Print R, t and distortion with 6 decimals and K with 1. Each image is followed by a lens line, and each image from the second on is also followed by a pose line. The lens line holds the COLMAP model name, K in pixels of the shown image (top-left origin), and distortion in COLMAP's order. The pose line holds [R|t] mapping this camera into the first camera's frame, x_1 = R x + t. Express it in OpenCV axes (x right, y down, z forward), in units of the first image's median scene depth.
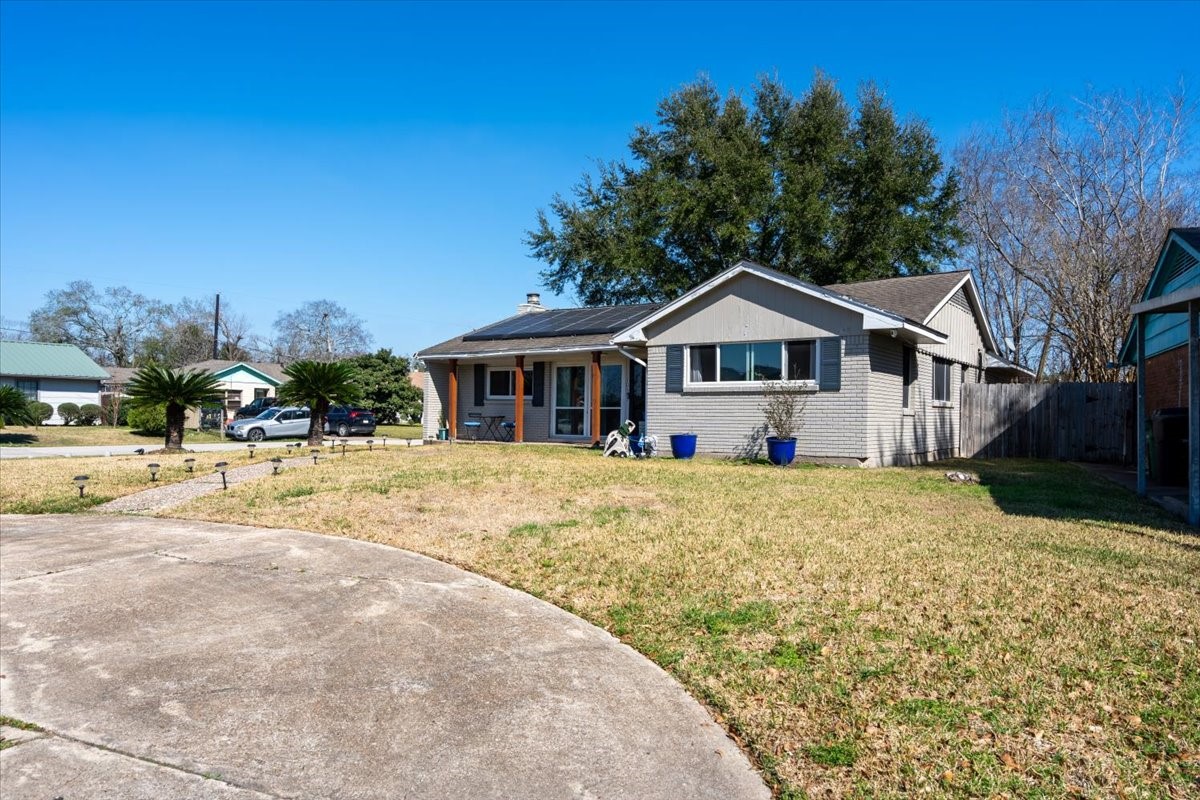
lens RADIAL K [[790.5, 0, 600.0], [0, 790.5, 400.0], [0, 0, 1]] dist [-0.054642, 0.000396]
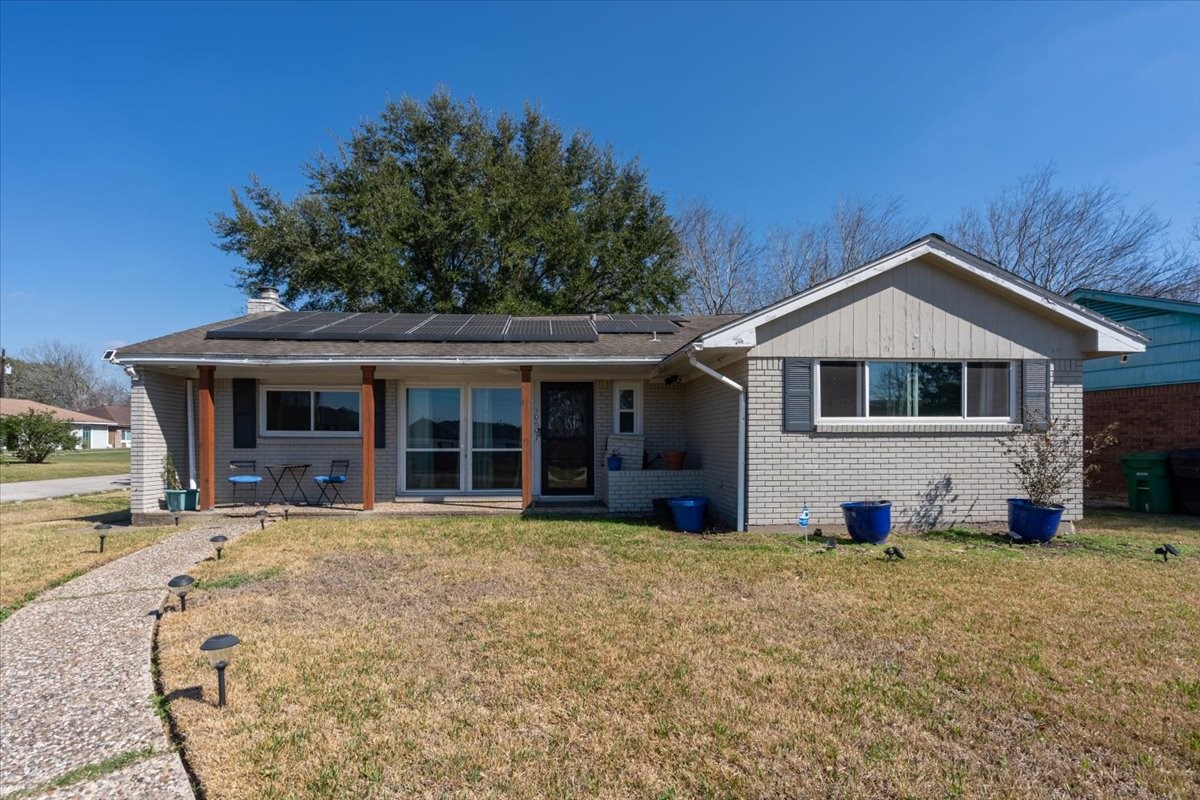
lens RADIAL K [[581.9, 0, 600.6], [0, 581.9, 437.7], [0, 0, 1]] dist [-0.004787, -0.000173]
pose [[0.785827, -0.004640, 0.618429, -0.319825], [-0.003561, 0.999921, 0.012028, -0.010319], [-0.618436, -0.011654, 0.785749, 0.723056]]
